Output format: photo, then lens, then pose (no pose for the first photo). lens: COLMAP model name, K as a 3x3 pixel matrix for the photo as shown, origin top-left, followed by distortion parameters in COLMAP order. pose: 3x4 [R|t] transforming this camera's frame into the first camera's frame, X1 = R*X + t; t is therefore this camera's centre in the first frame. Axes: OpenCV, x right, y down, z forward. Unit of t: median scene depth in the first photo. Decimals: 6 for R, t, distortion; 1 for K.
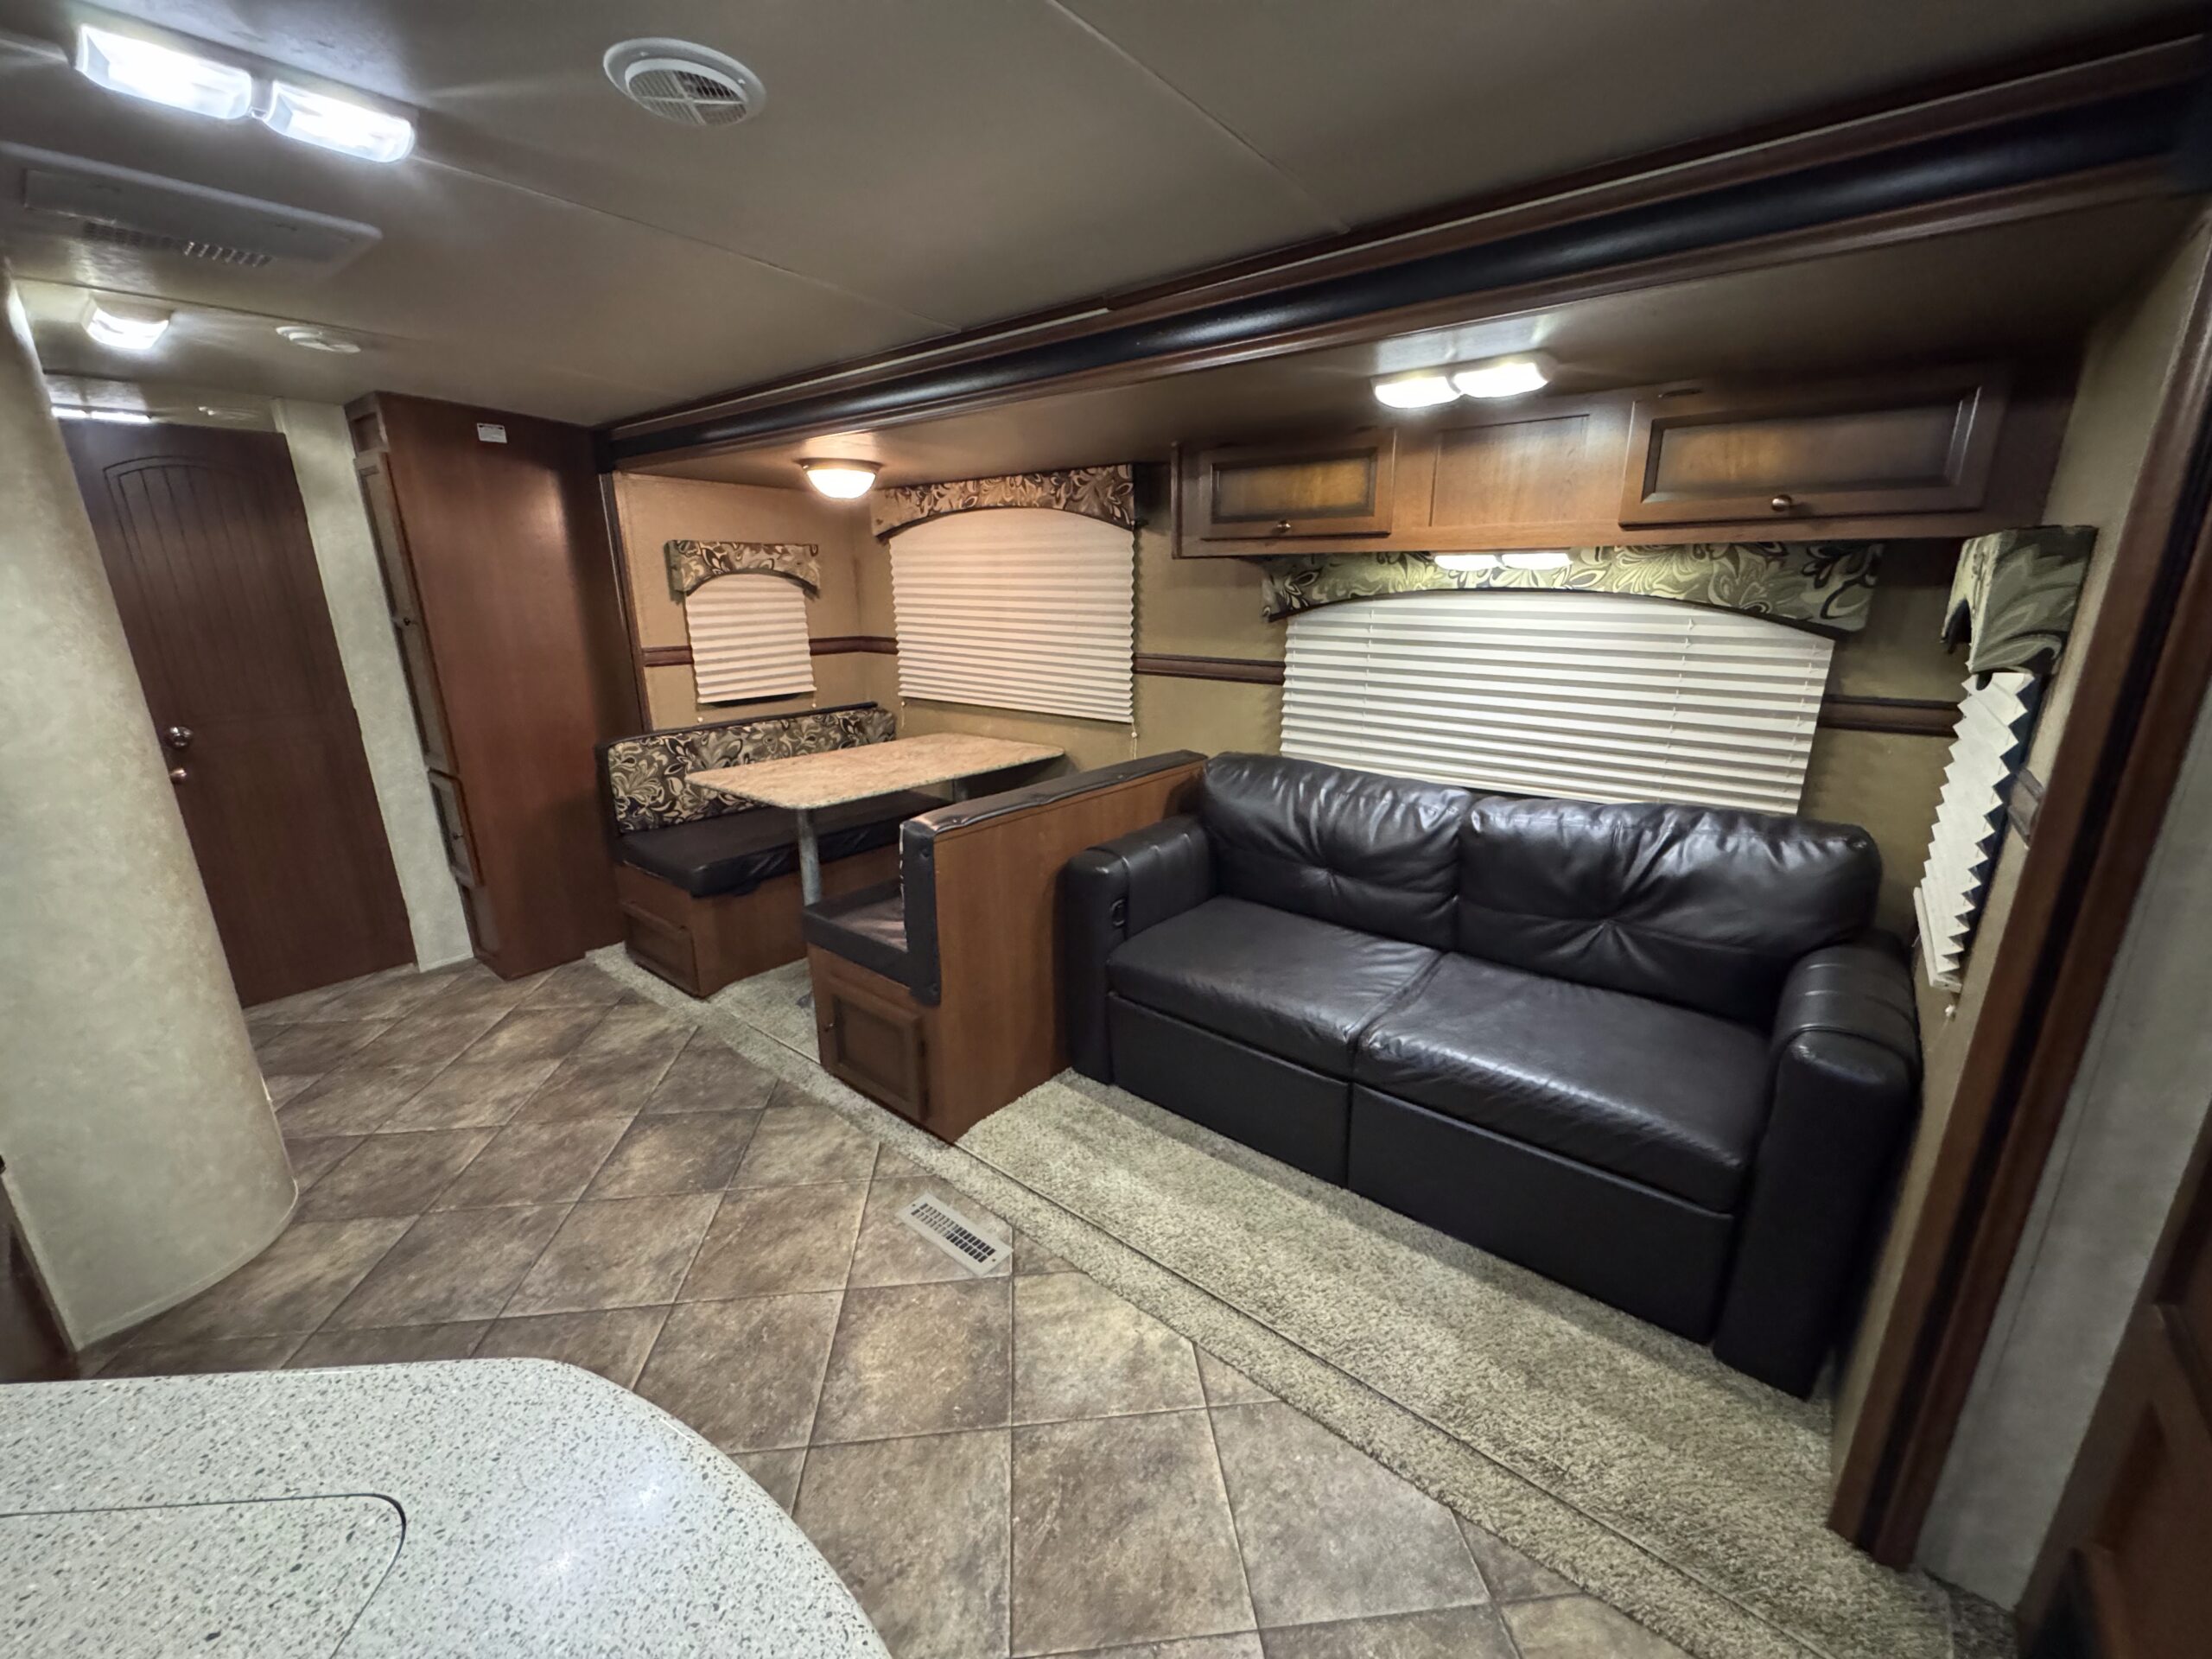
lens RADIAL K [[878.7, 0, 1107.3], [0, 878.7, 824.6], [0, 0, 1]] dist [-0.003813, 0.000510]
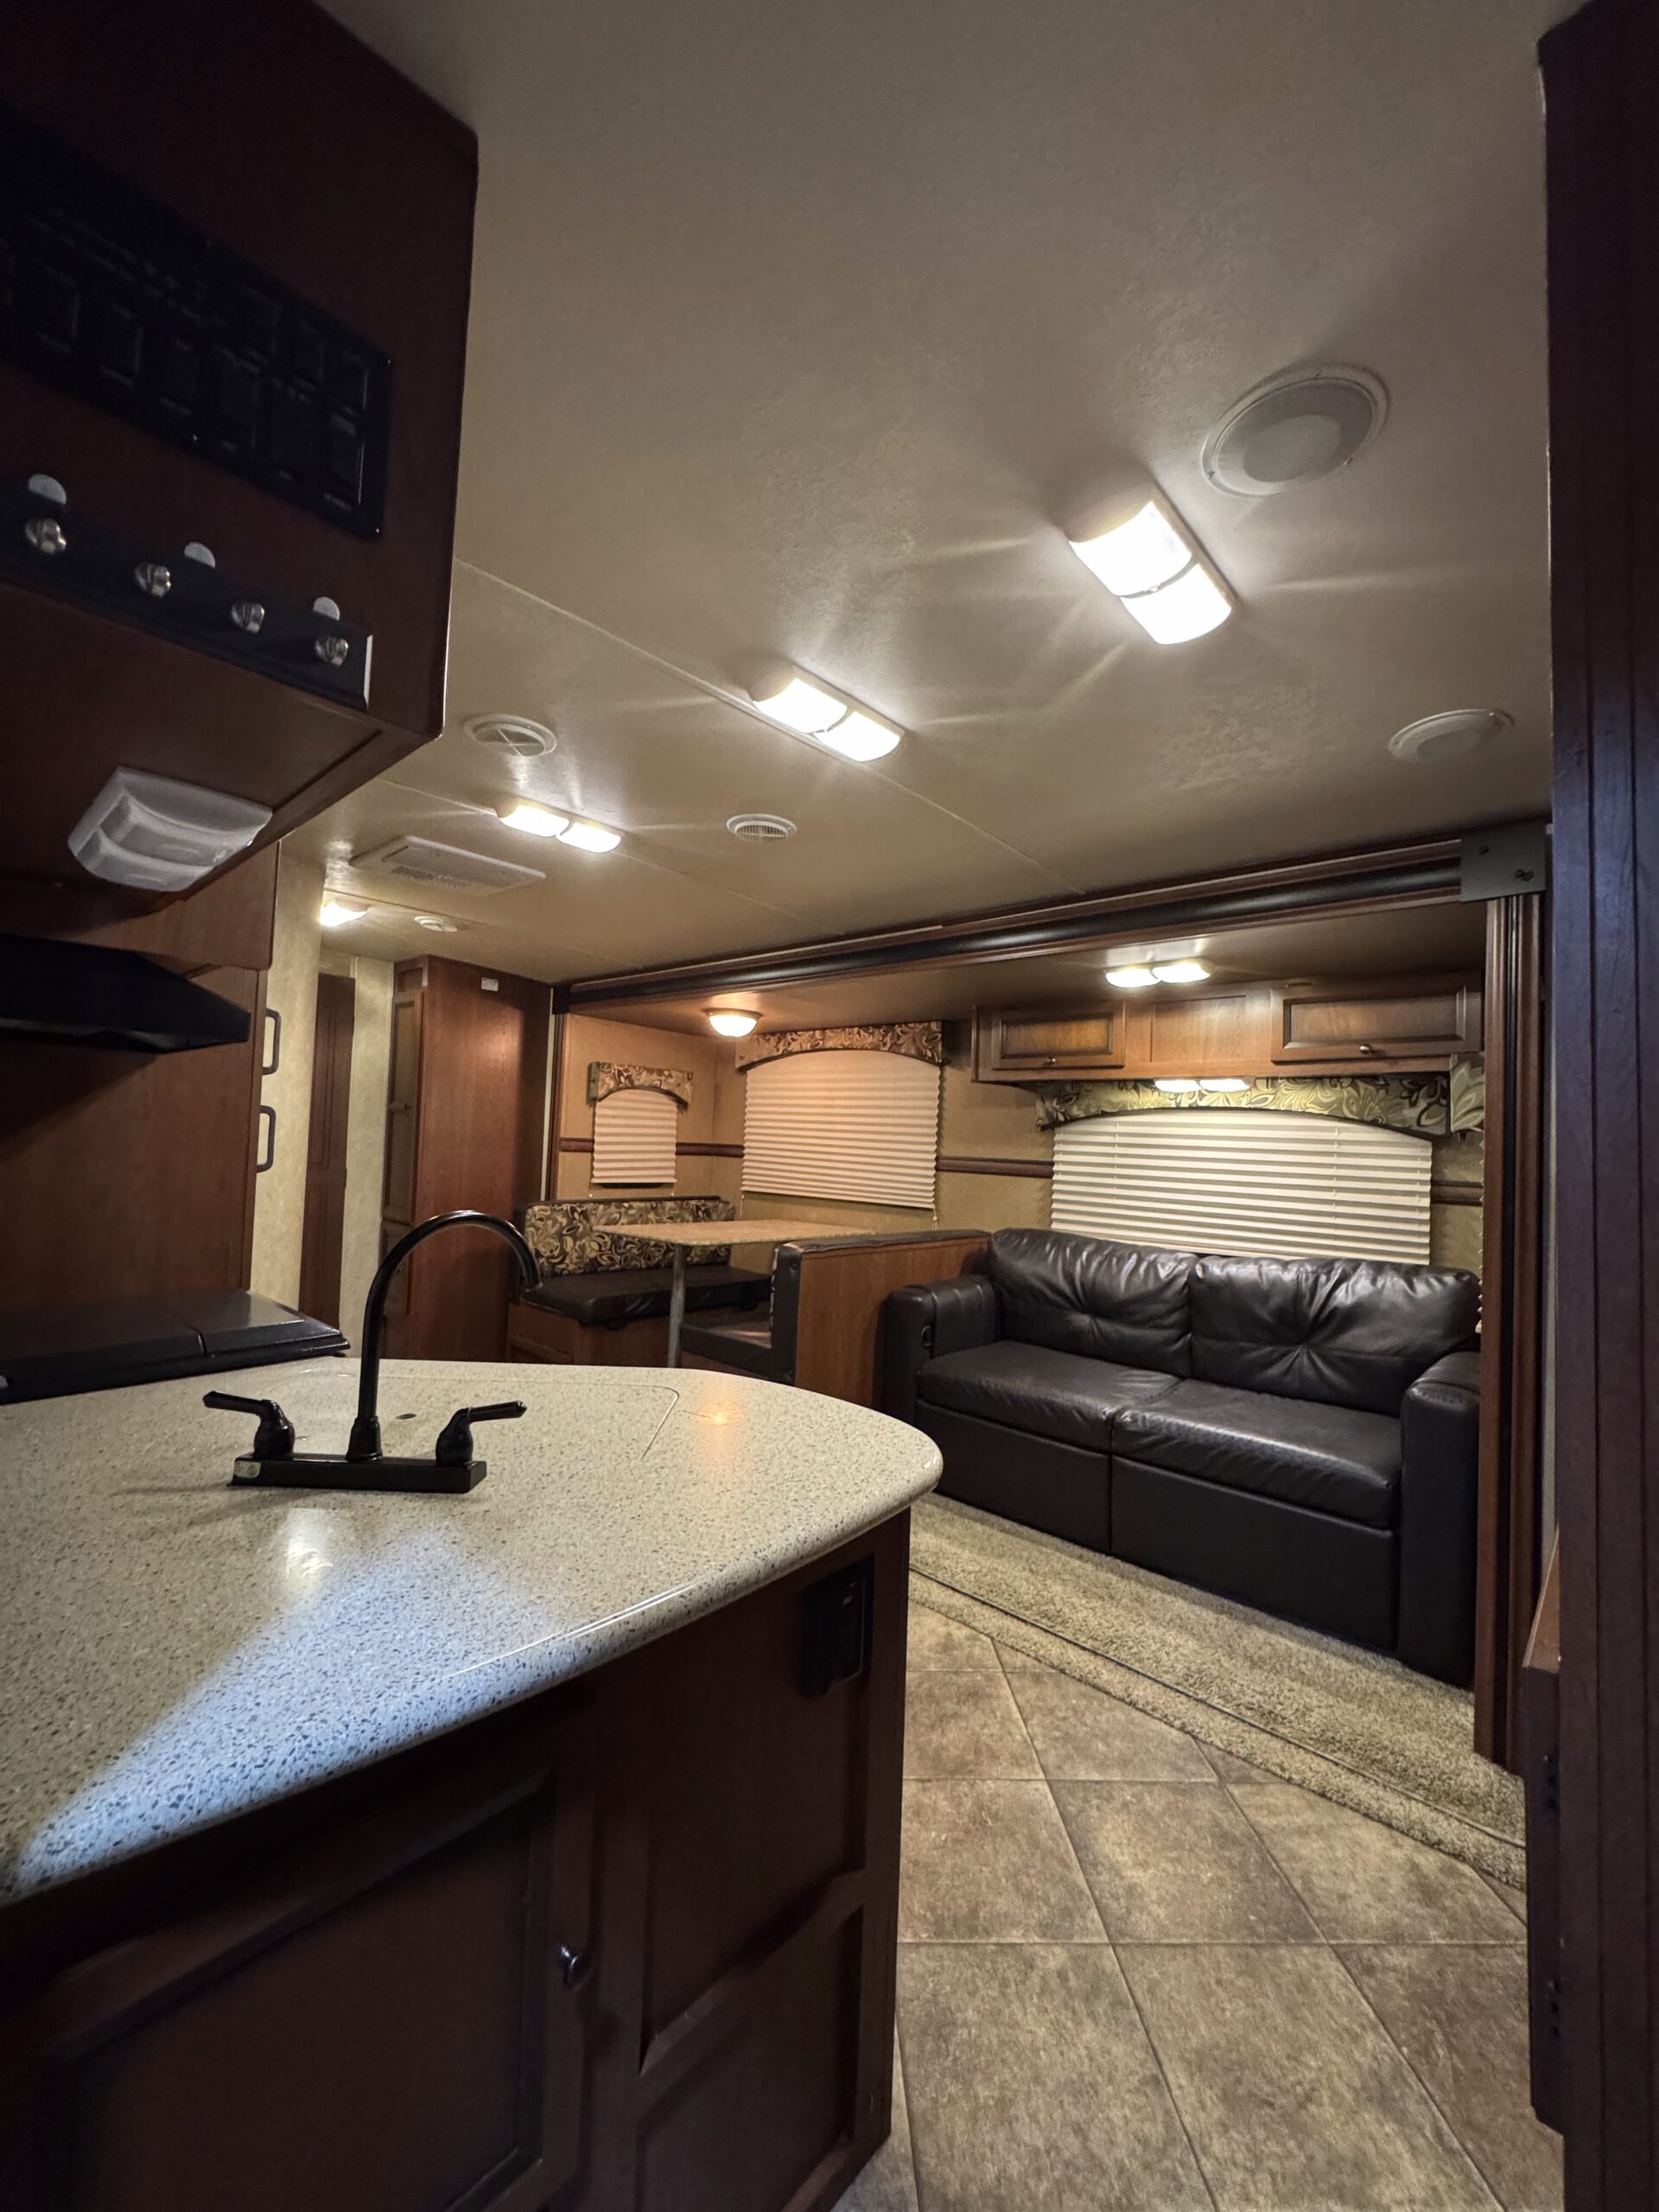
lens RADIAL K [[878.7, 0, 833.8], [0, 878.7, 1104.3], [0, 0, 1]] dist [-0.003813, 0.000510]
pose [[0.997504, 0.045605, -0.053911, -0.081840], [-0.060198, 0.948292, -0.311638, 0.218119], [0.036911, 0.314105, 0.948670, -0.397756]]
